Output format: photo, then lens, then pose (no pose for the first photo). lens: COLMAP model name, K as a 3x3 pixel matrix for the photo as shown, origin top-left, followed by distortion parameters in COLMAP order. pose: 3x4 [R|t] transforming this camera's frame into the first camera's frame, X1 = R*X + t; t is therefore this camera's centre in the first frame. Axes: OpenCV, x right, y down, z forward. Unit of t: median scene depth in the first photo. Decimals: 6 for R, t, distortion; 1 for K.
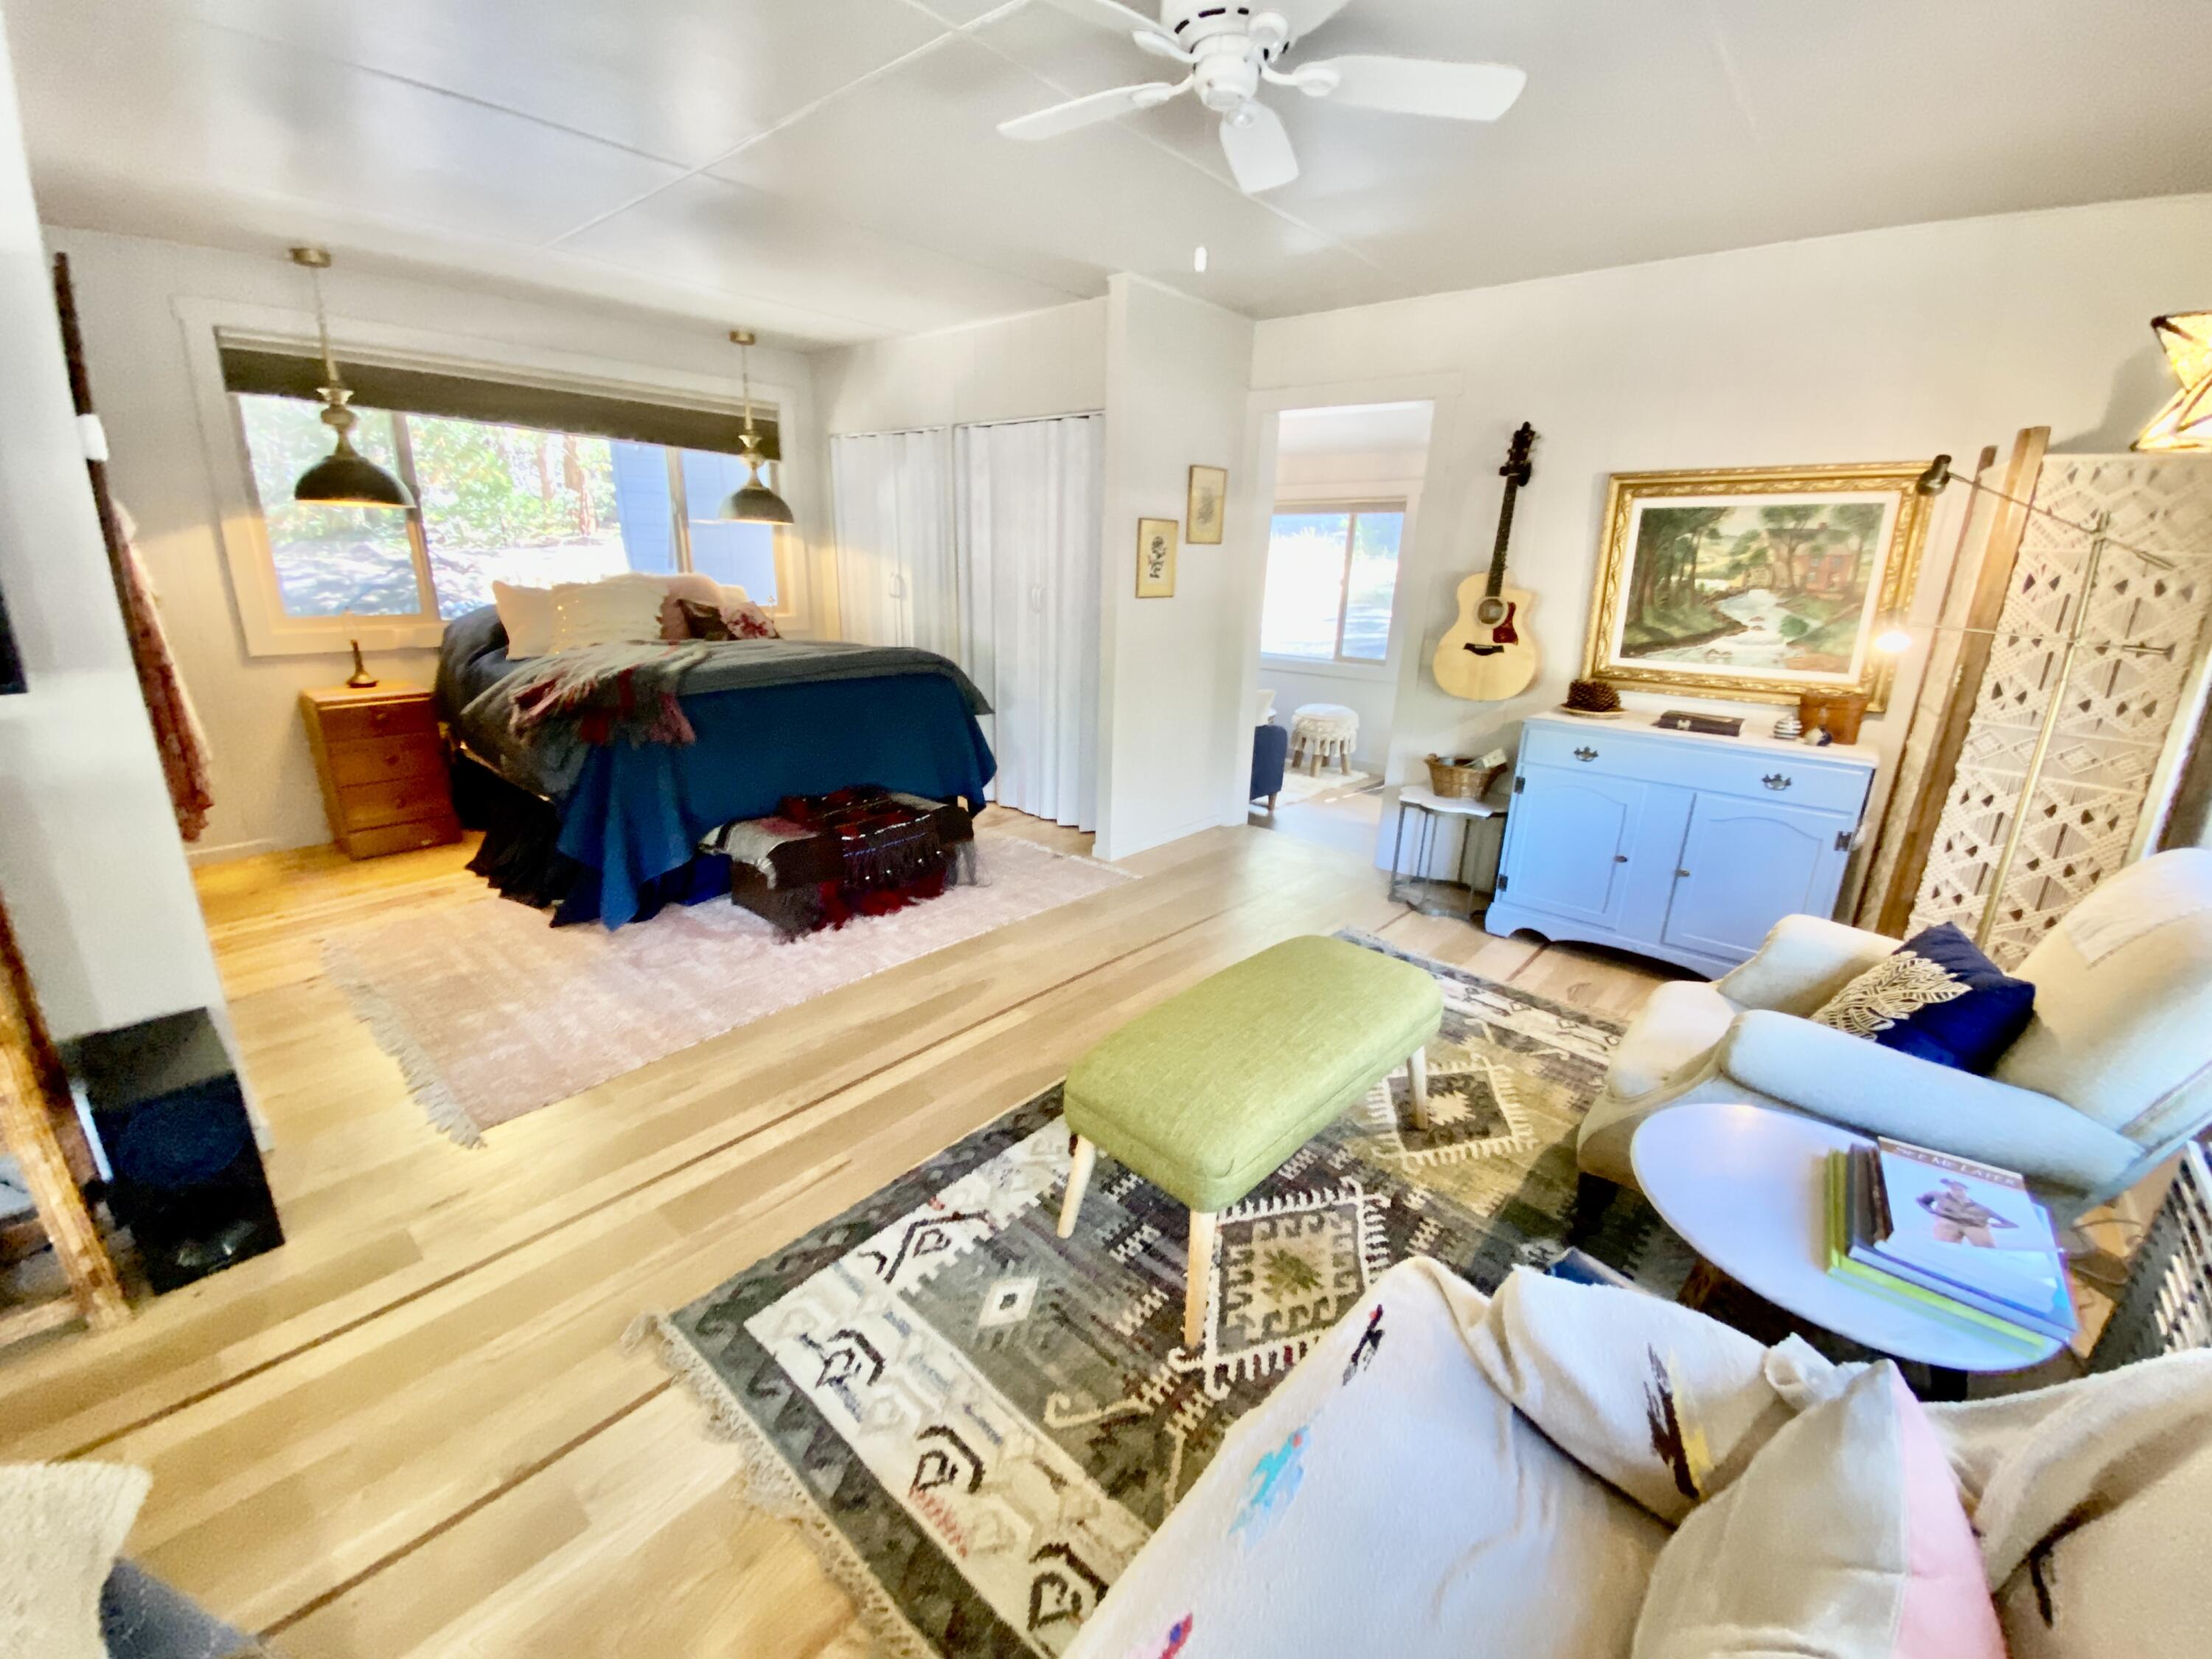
lens RADIAL K [[894.7, 0, 1109.1], [0, 894.7, 825.4], [0, 0, 1]] dist [0.003175, -0.010851]
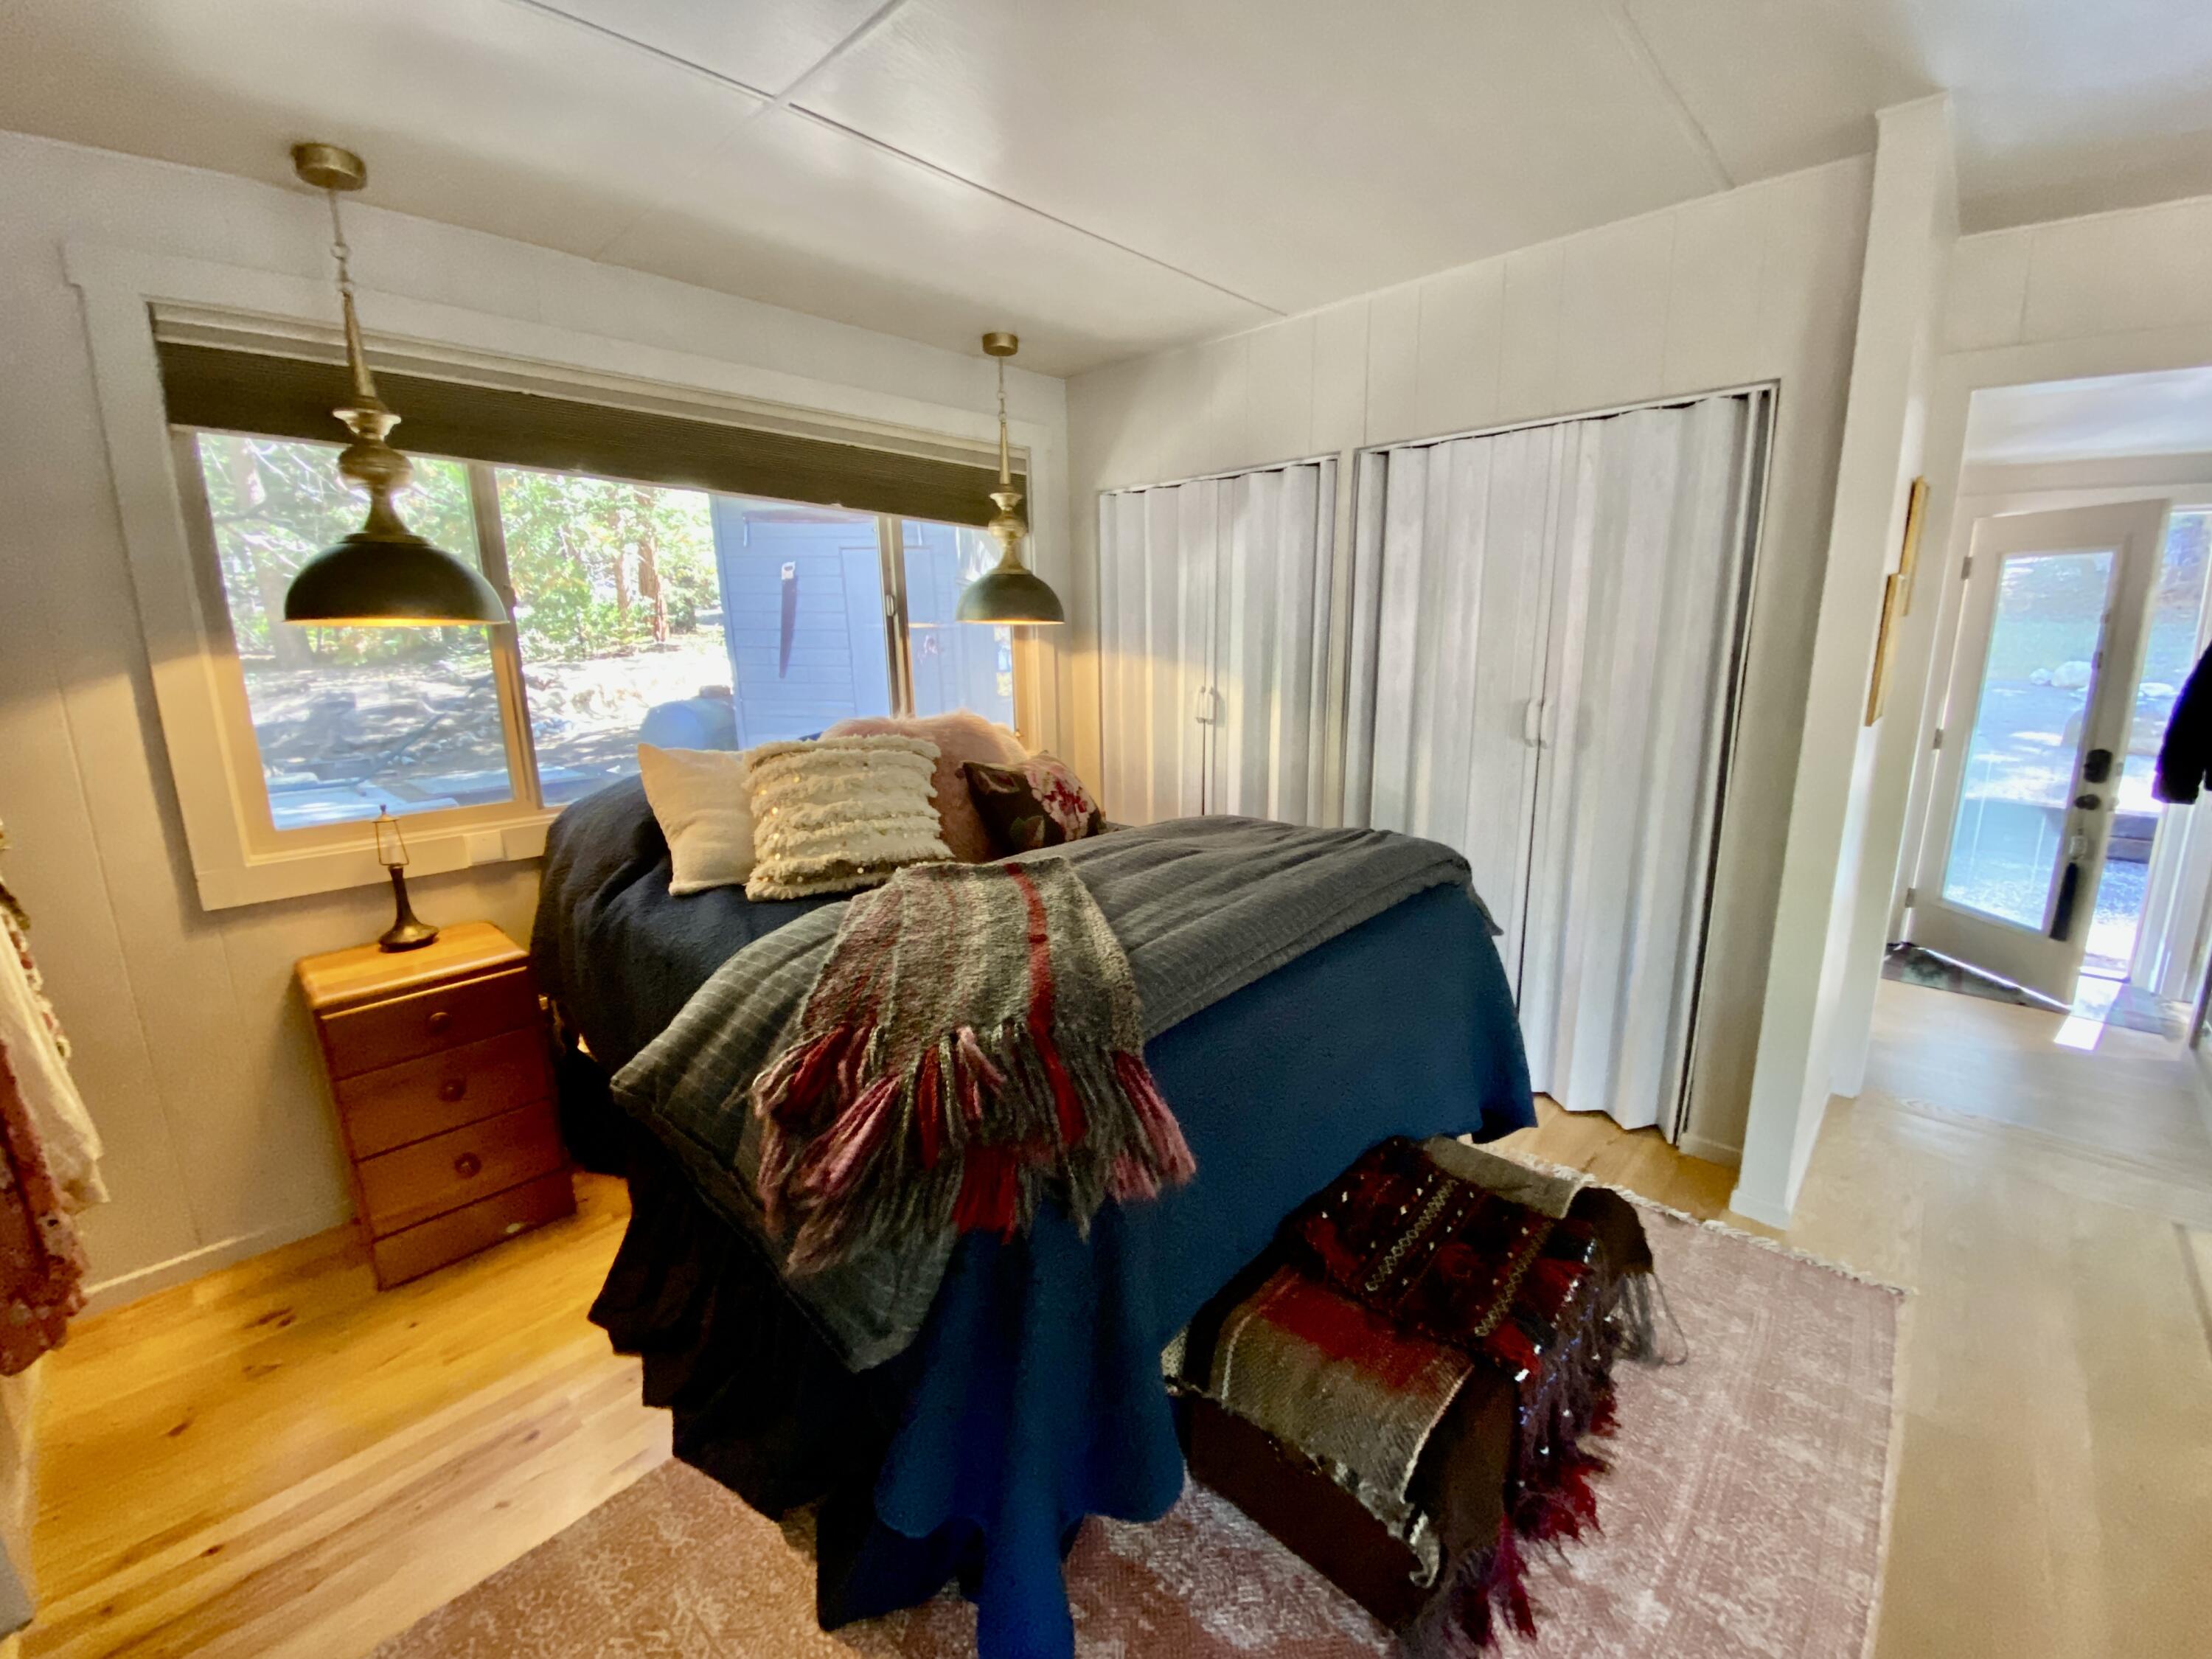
lens RADIAL K [[894.7, 0, 1110.3], [0, 894.7, 824.6], [0, 0, 1]] dist [0.003175, -0.010851]
pose [[0.998149, -0.036100, -0.048950, -0.384932], [0.031767, 0.995739, -0.086576, -0.174209], [0.051867, 0.084861, 0.995042, 0.480868]]
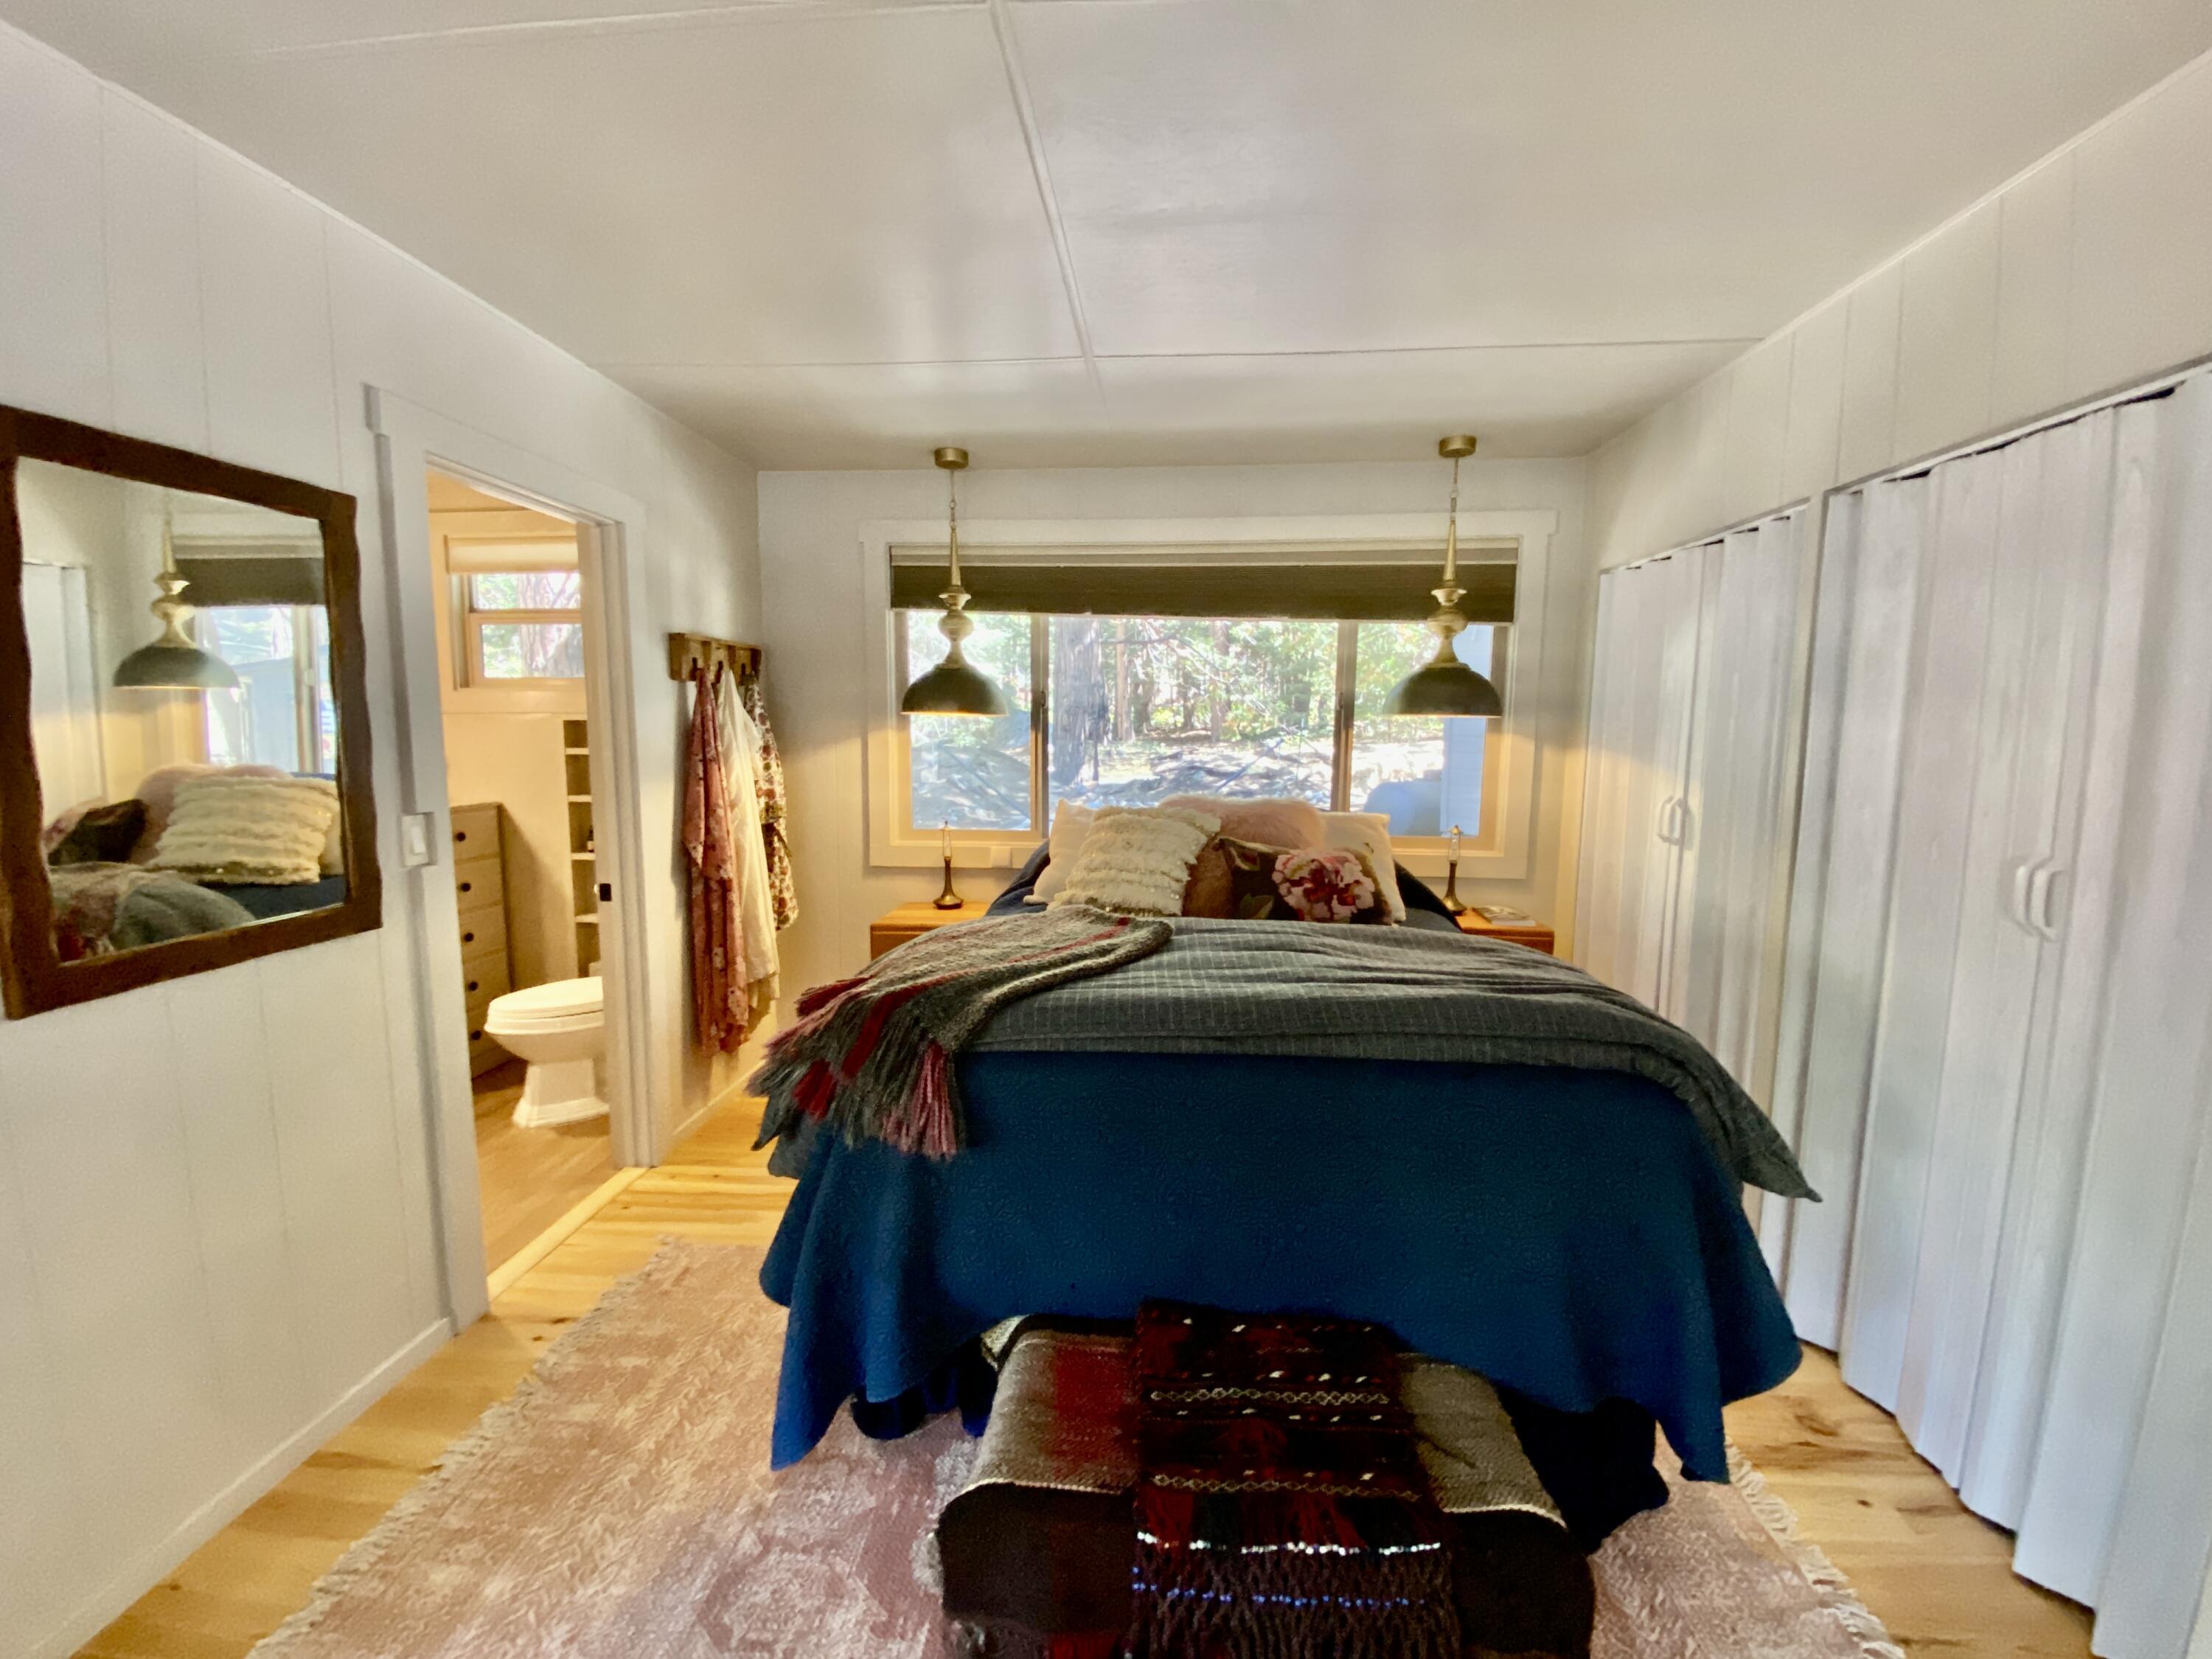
lens RADIAL K [[894.7, 0, 1113.6], [0, 894.7, 815.9], [0, 0, 1]] dist [0.003175, -0.010851]
pose [[0.596141, 0.056134, -0.800915, -0.018952], [-0.220194, 0.970734, -0.095860, -0.203039], [0.772095, 0.233503, 0.591055, 0.594400]]
